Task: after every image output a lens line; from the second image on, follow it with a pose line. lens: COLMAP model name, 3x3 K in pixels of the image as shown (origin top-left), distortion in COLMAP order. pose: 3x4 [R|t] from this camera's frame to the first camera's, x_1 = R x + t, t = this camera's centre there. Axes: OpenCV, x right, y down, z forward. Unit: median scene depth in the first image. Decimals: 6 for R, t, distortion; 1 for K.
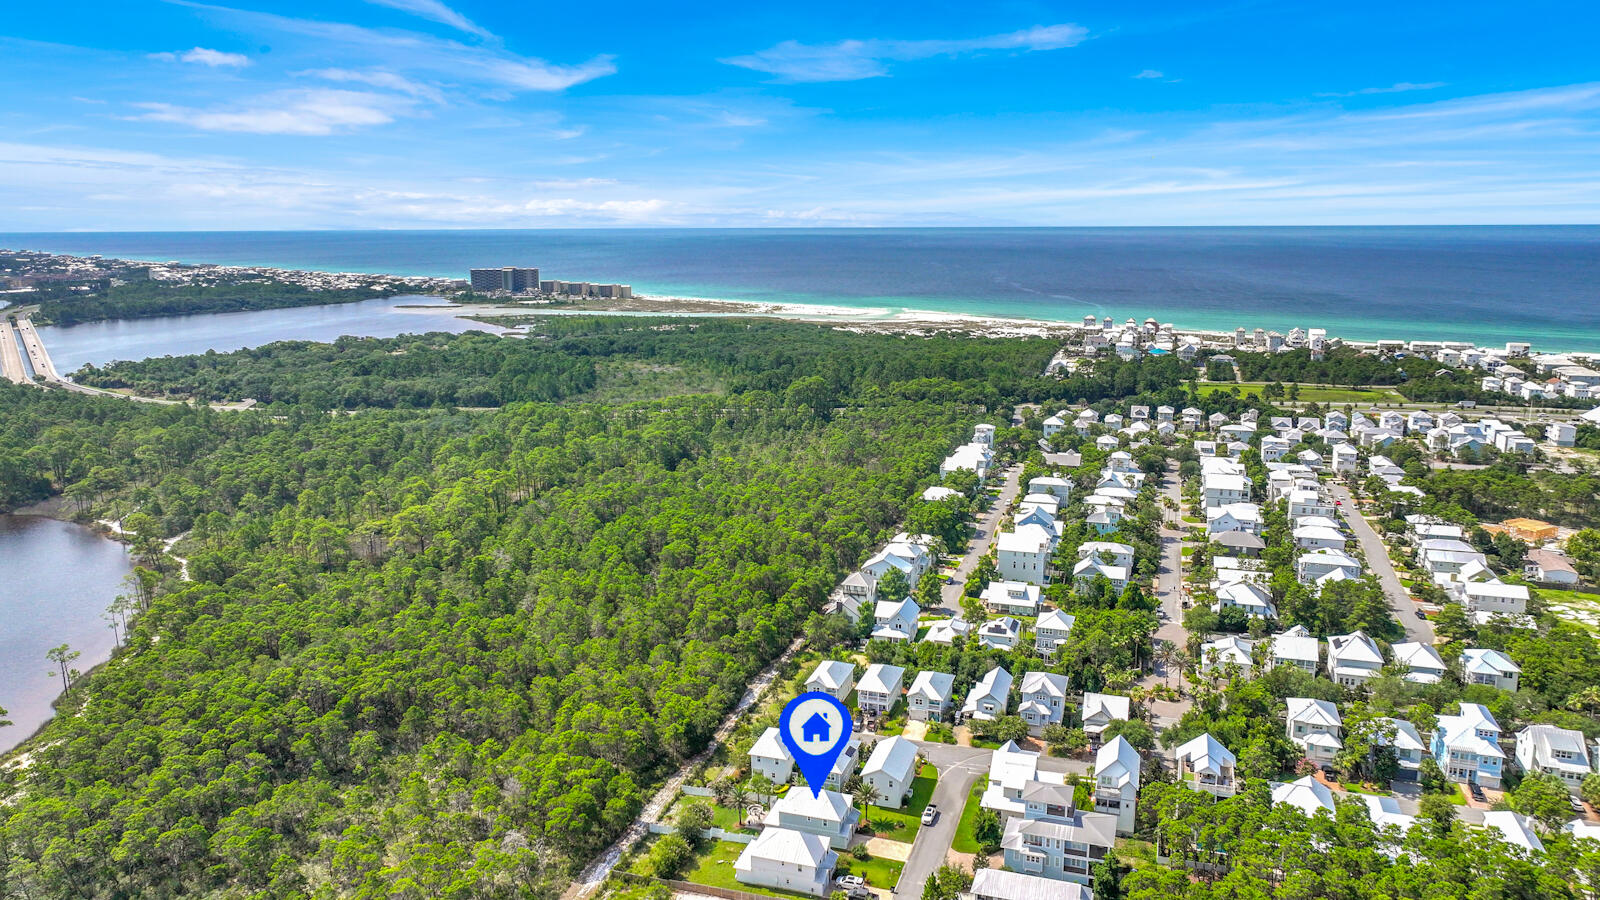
lens RADIAL K [[1134.7, 0, 796.3], [0, 1134.7, 412.3], [0, 0, 1]] dist [0.001977, -0.000855]
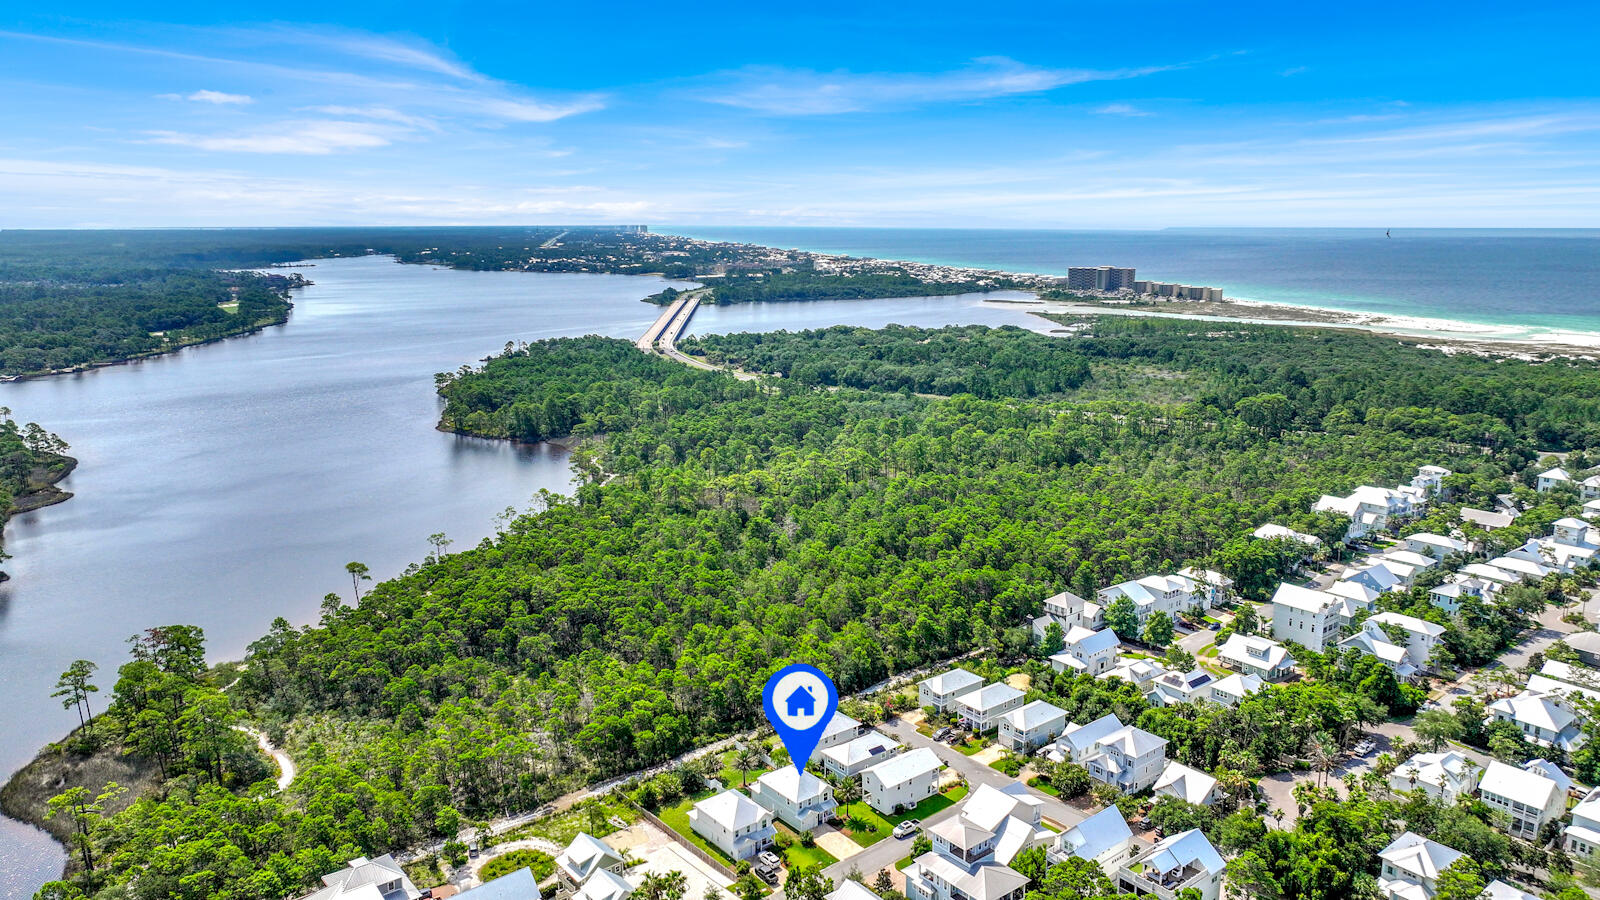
lens RADIAL K [[1112.1, 0, 800.0], [0, 1112.1, 450.0], [0, 0, 1]] dist [0.008480, 0.005211]
pose [[0.837116, 0.113627, -0.535094, 0.129948], [-0.094020, 0.993518, 0.063887, -0.005994], [0.538885, -0.003171, 0.842373, 0.035196]]
